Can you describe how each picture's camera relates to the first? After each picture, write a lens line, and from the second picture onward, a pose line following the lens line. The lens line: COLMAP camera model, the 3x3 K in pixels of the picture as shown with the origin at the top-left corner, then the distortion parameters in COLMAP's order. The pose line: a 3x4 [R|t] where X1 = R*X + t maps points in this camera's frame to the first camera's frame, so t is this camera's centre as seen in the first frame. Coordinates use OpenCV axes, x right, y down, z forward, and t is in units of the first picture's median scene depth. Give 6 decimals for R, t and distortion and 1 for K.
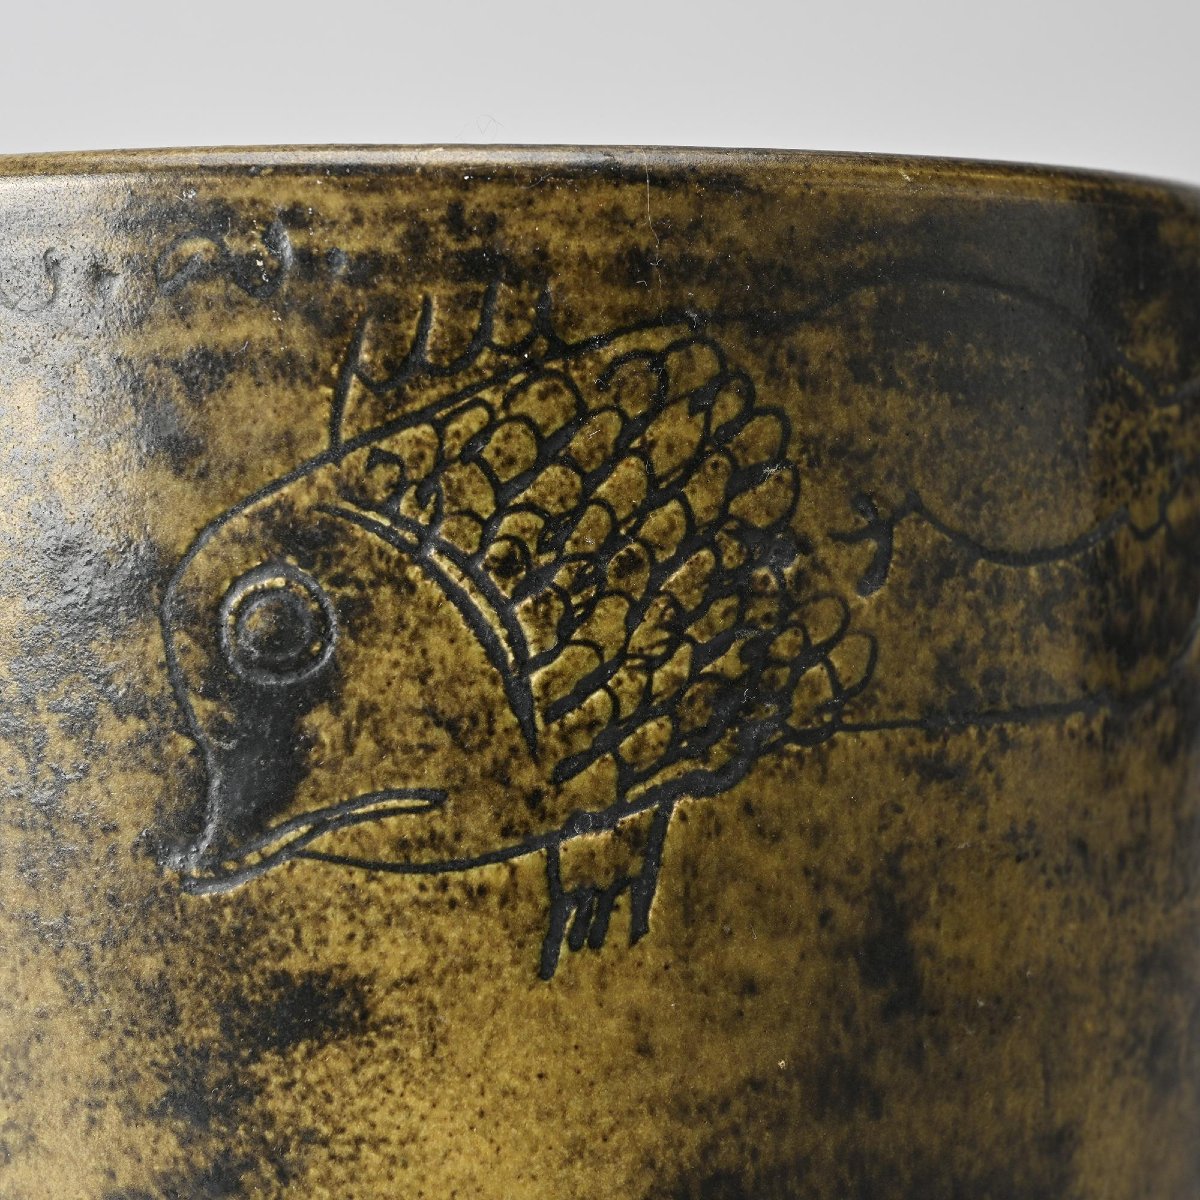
lens RADIAL K [[3454.5, 0, 600.0], [0, 3454.5, 600.0], [0, 0, 1]] dist [-0.057054, 0.428413]
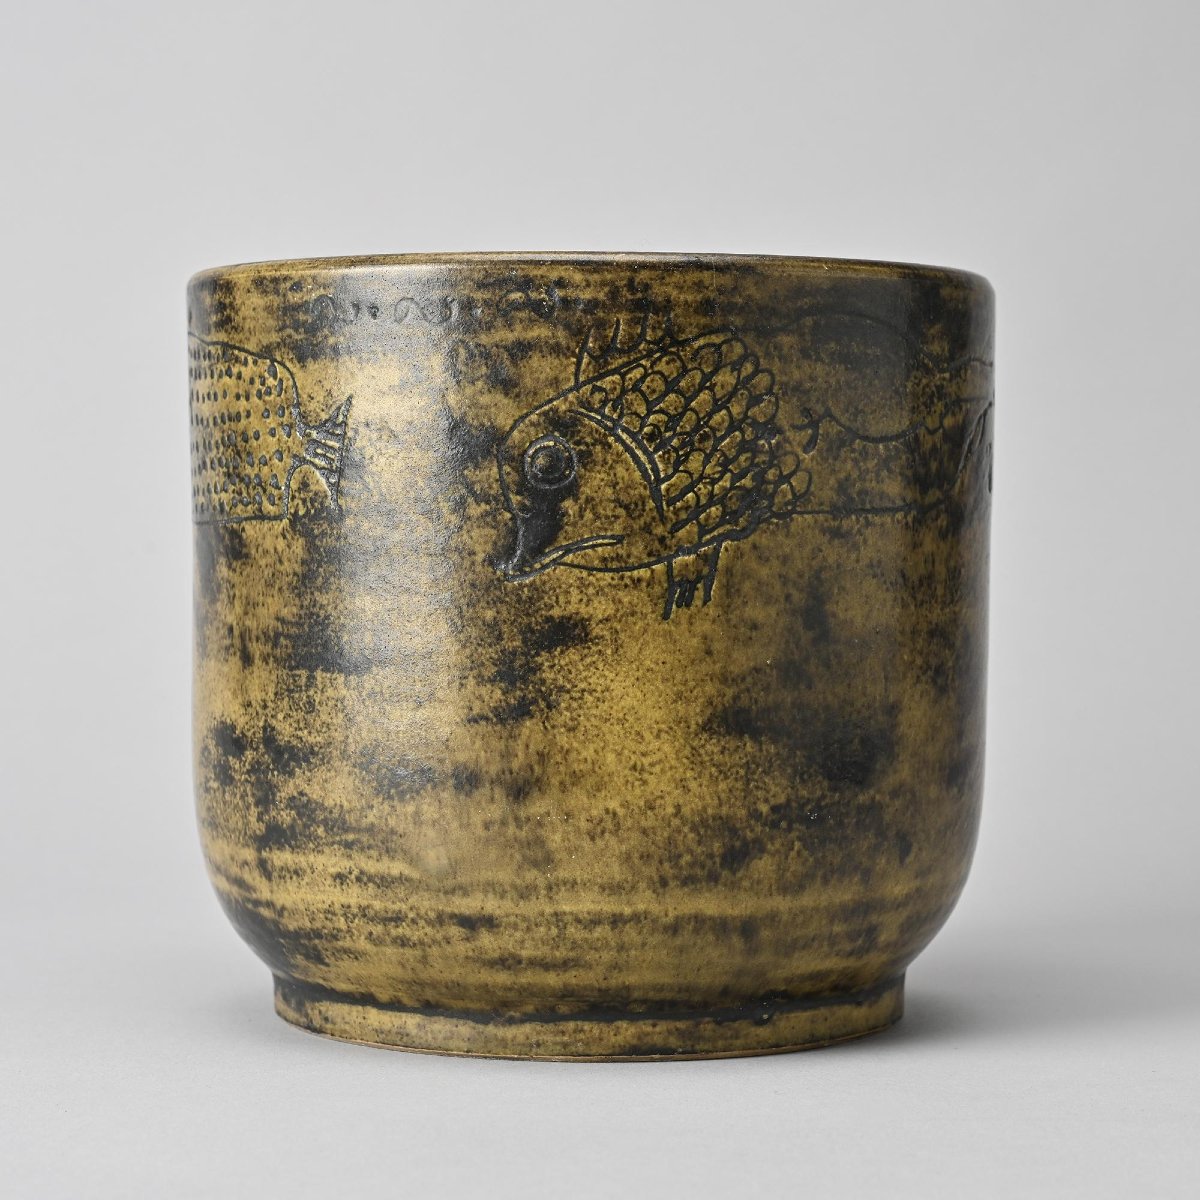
lens RADIAL K [[3454.5, 0, 600.0], [0, 3454.5, 600.0], [0, 0, 1]] dist [-0.057054, 0.428413]
pose [[0.999003, 0.007191, 0.044054, -0.159023], [-0.006951, 0.999960, -0.005608, 0.109595], [-0.044093, 0.005296, 0.999013, -1.264032]]
